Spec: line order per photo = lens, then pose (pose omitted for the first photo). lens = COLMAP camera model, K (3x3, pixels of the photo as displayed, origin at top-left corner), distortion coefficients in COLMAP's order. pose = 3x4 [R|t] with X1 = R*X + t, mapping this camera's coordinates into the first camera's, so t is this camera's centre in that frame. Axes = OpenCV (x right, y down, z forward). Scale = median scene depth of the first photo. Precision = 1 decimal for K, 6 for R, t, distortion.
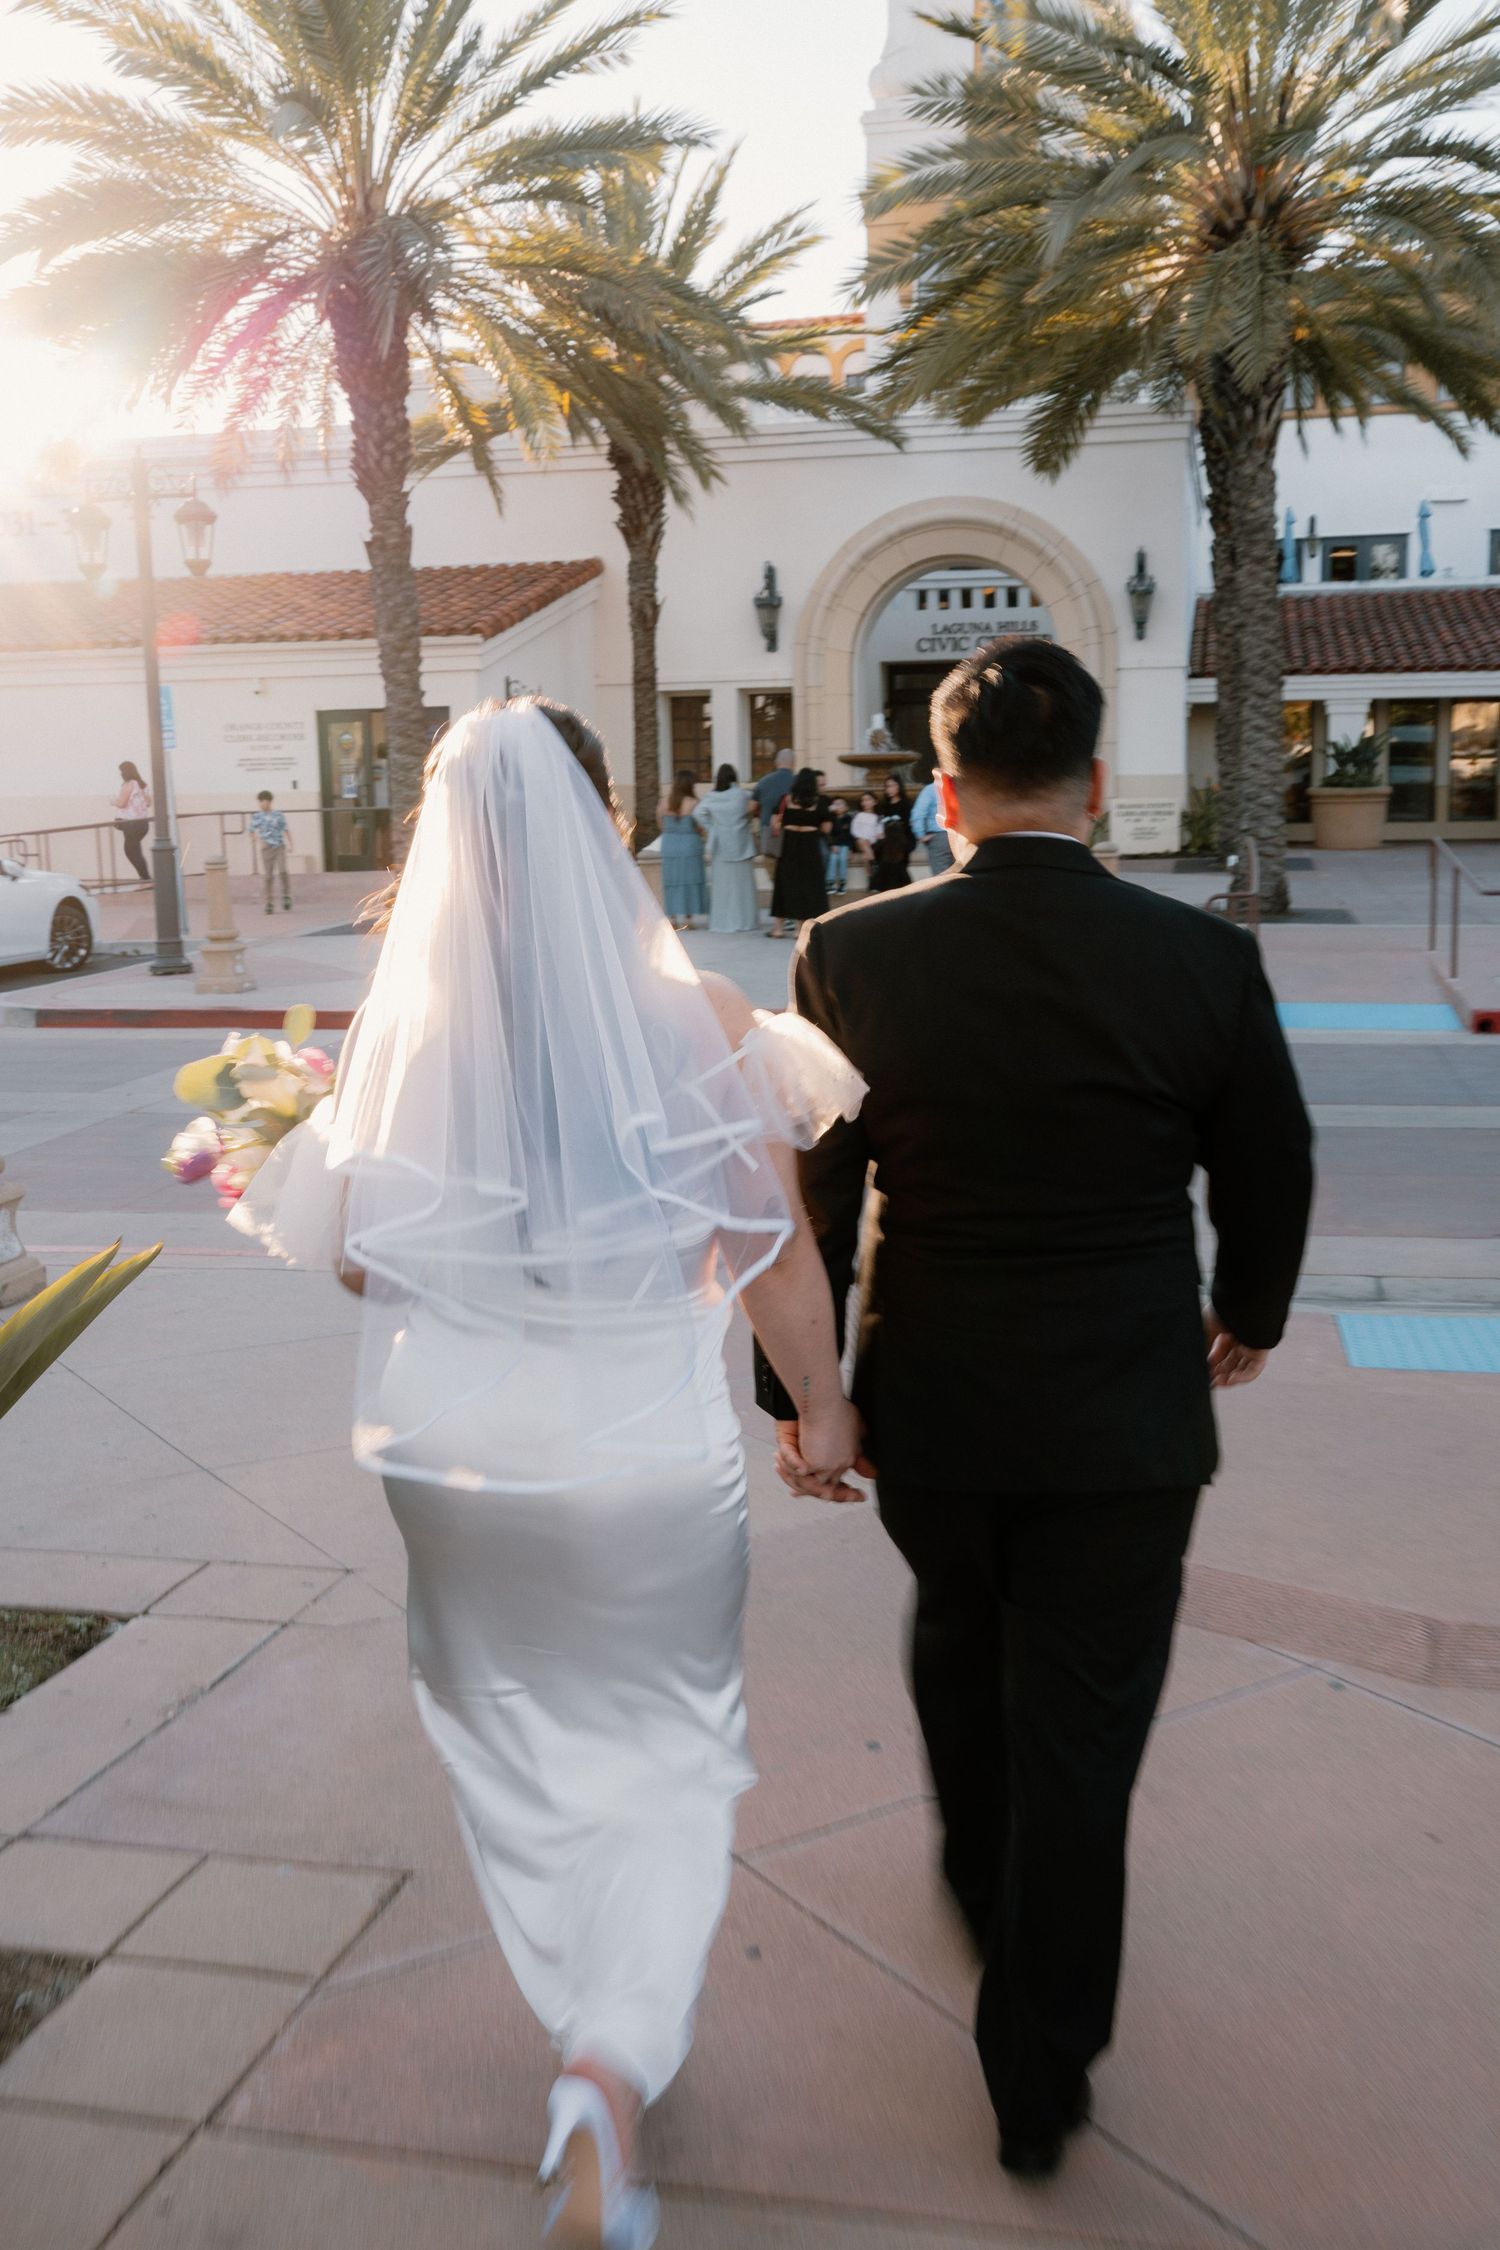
lens RADIAL K [[2157.1, 0, 752.8], [0, 2157.1, 1132.0], [0, 0, 1]] dist [-0.007969, 0.020606]
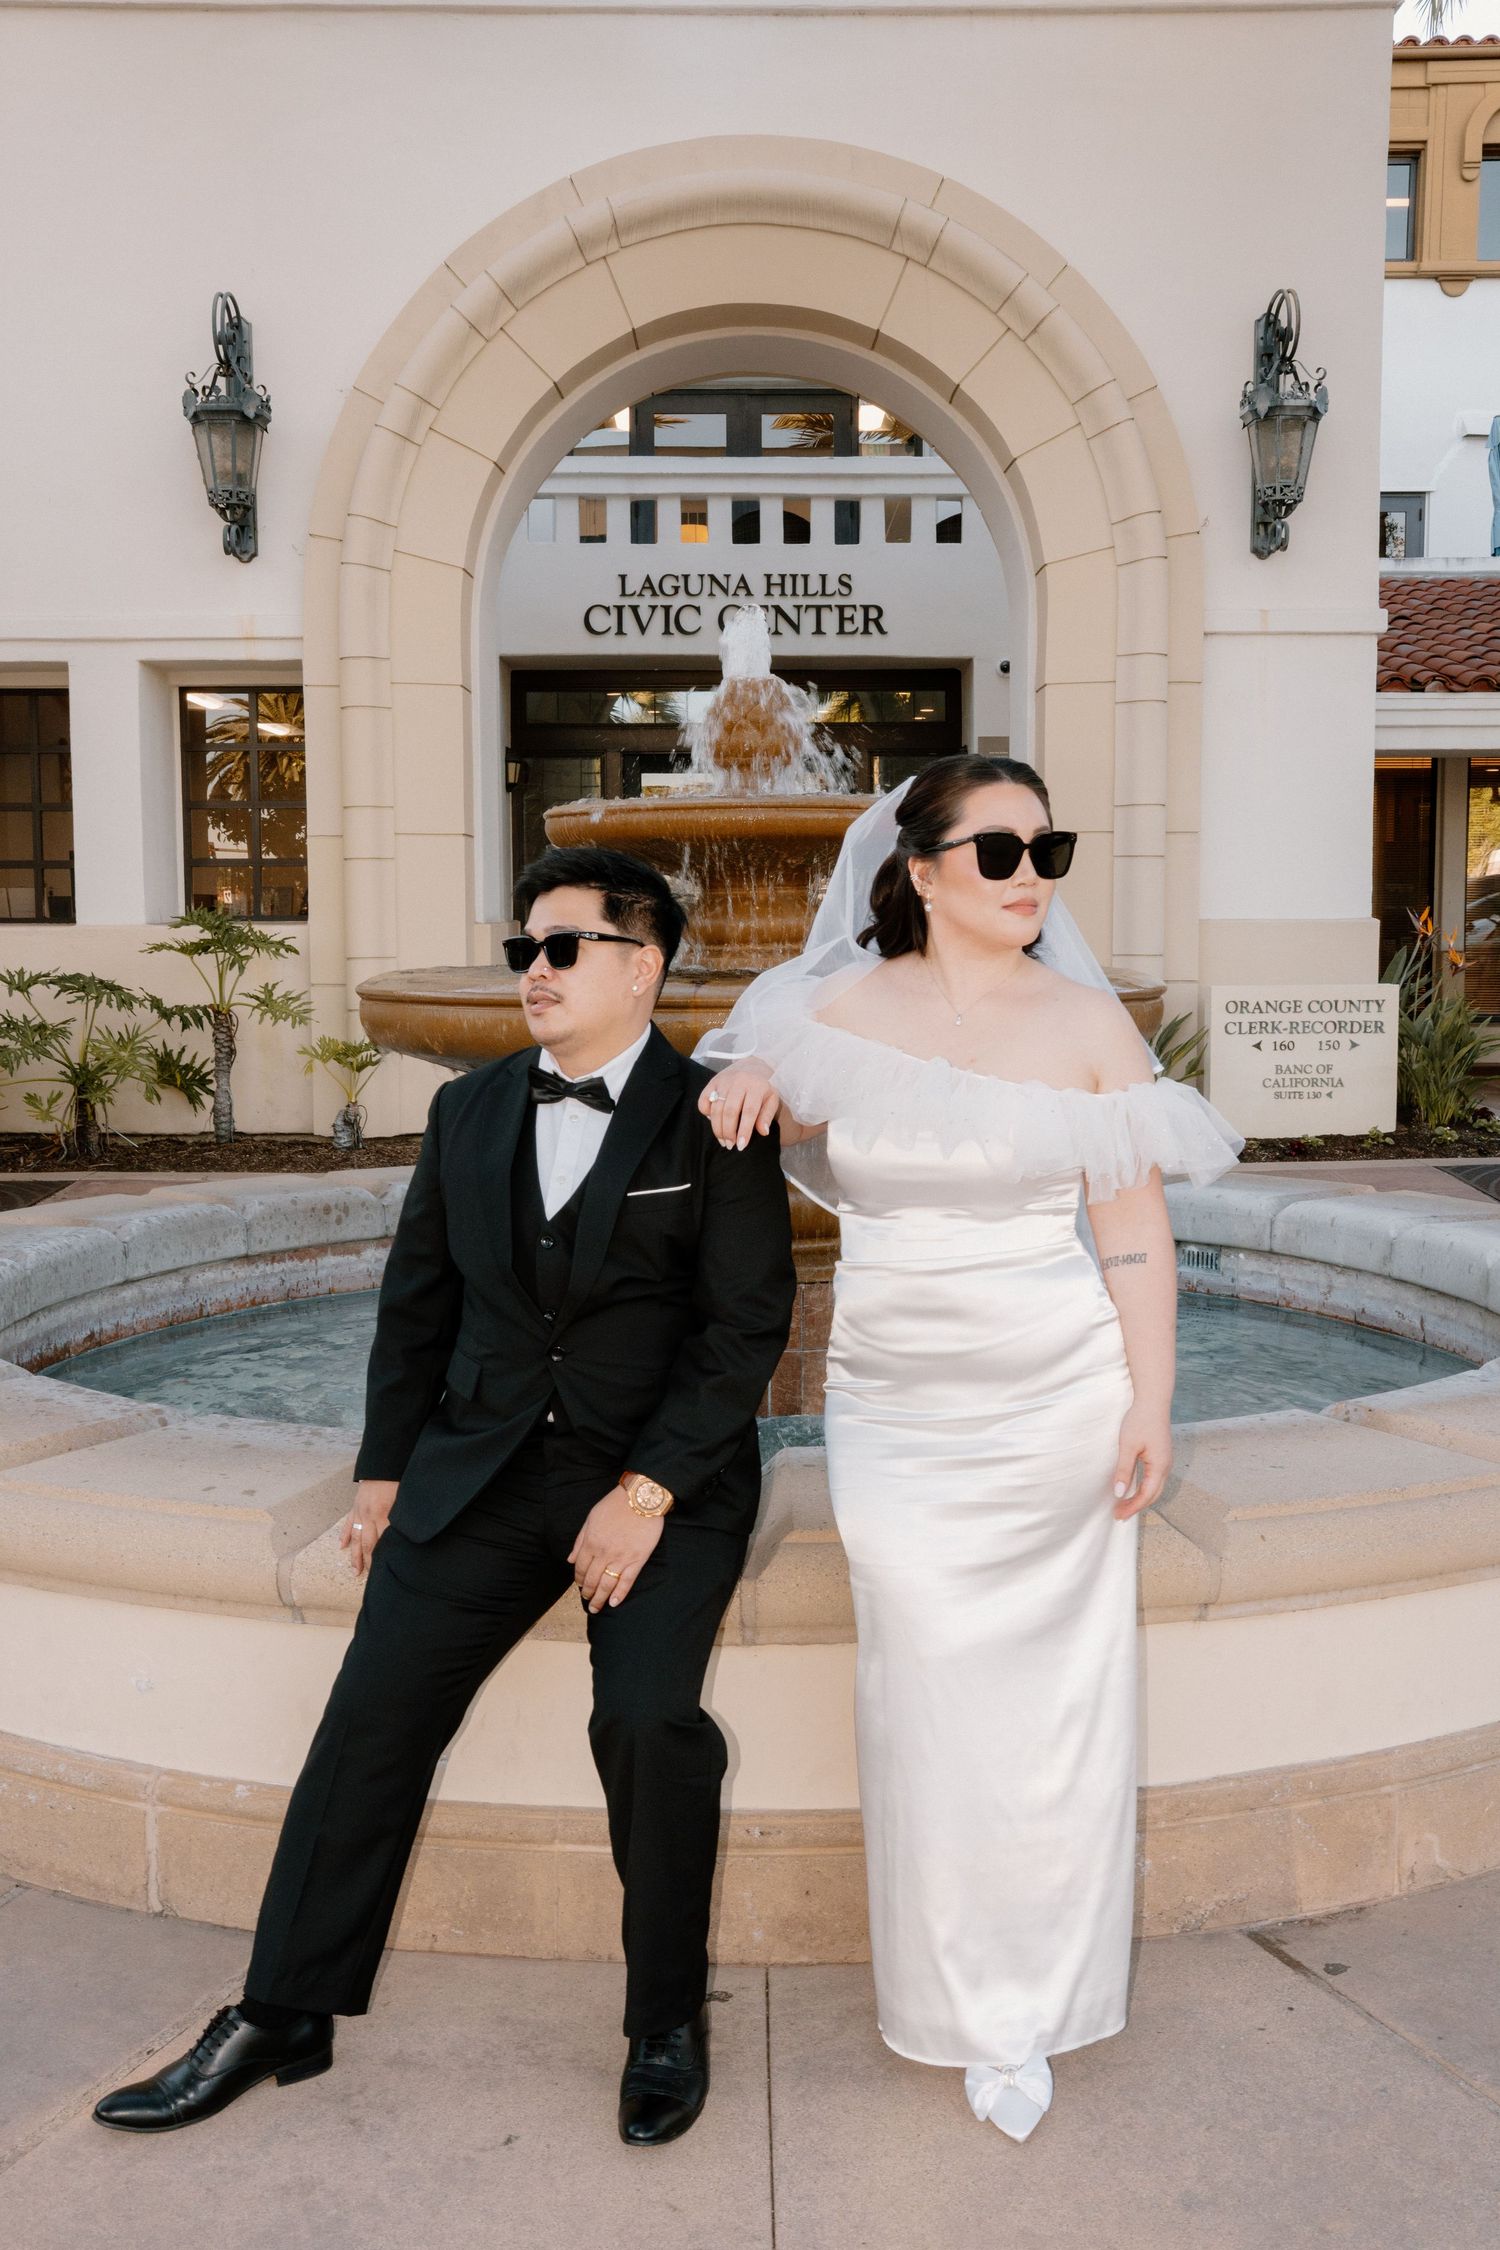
lens RADIAL K [[2212.5, 0, 752.1], [0, 2212.5, 1113.0], [0, 0, 1]] dist [-0.001843, 0.068751]
pose [[0.975609, -0.004266, 0.219473, 0.010686], [0.019633, 0.997500, -0.067885, -0.107228], [-0.218634, 0.070538, 0.973254, 0.644108]]
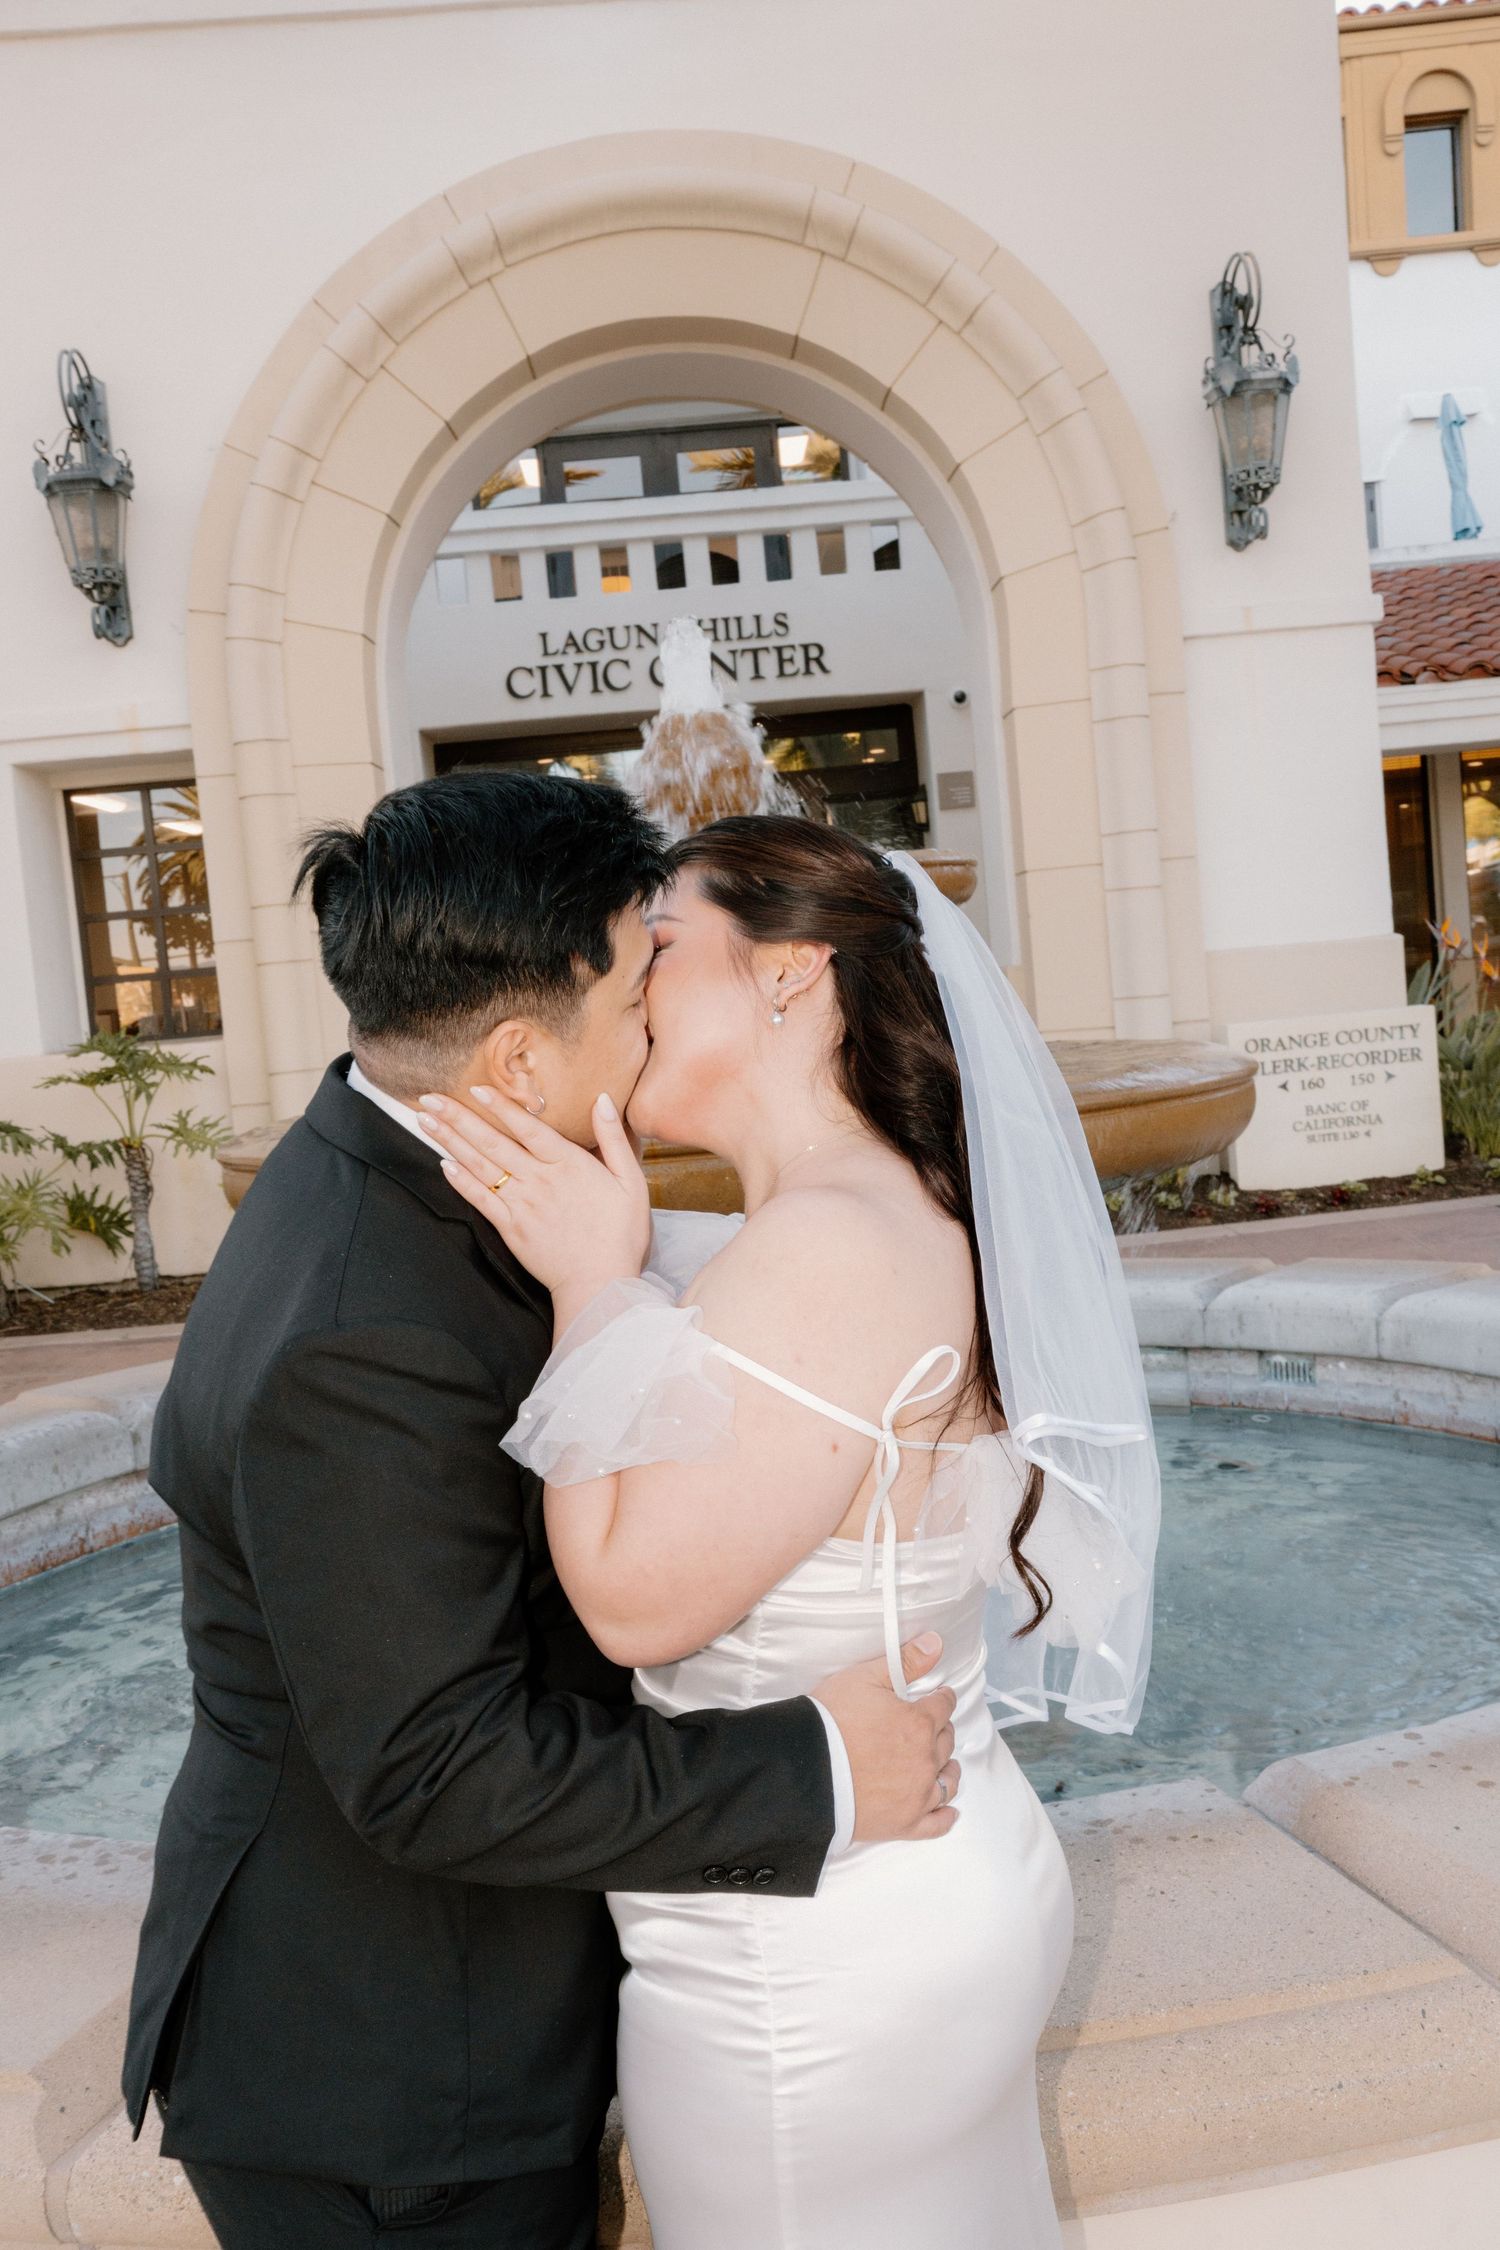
lens RADIAL K [[2221.2, 0, 750.0], [0, 2221.2, 1125.0], [0, 0, 1]] dist [0.035189, 0.009914]
pose [[0.969398, -0.082268, 0.231301, 0.017967], [0.104960, 0.990614, -0.087560, -0.114925], [-0.221926, 0.109158, 0.968934, 0.677044]]
